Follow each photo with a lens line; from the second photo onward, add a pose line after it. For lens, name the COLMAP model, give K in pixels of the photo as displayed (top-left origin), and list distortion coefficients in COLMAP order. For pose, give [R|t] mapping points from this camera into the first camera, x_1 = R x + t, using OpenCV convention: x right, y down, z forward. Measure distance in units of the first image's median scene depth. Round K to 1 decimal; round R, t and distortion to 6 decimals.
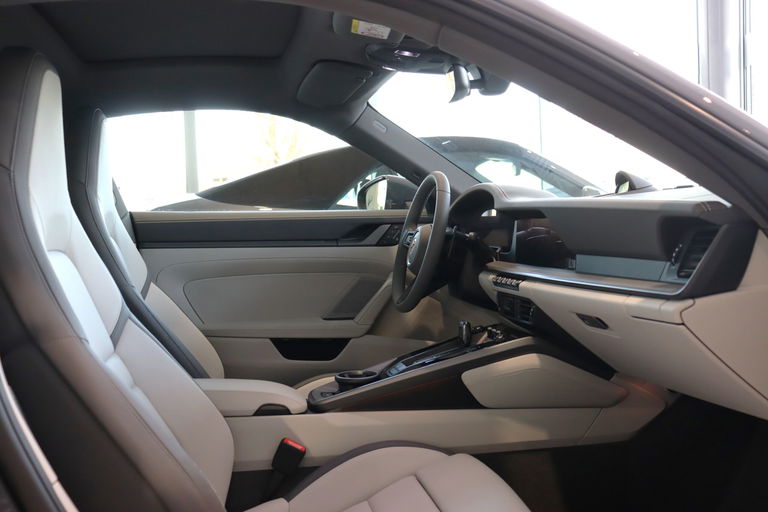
lens RADIAL K [[830.9, 0, 382.7], [0, 830.9, 257.6], [0, 0, 1]] dist [0.012650, 0.000000]
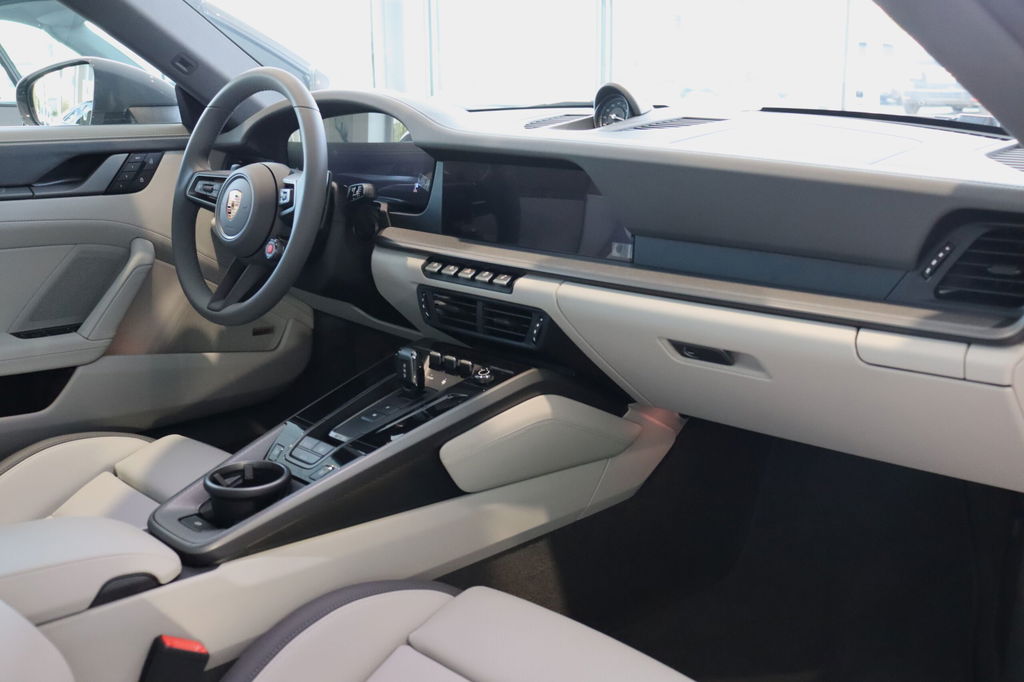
lens RADIAL K [[1107.9, 0, 513.7], [0, 1107.9, 336.1], [0, 0, 1]] dist [0.012650, 0.000000]
pose [[0.842378, -0.105024, 0.528554, -0.252238], [0.010412, 0.983814, 0.178891, -0.070952], [-0.538787, -0.145190, 0.829836, 0.336760]]
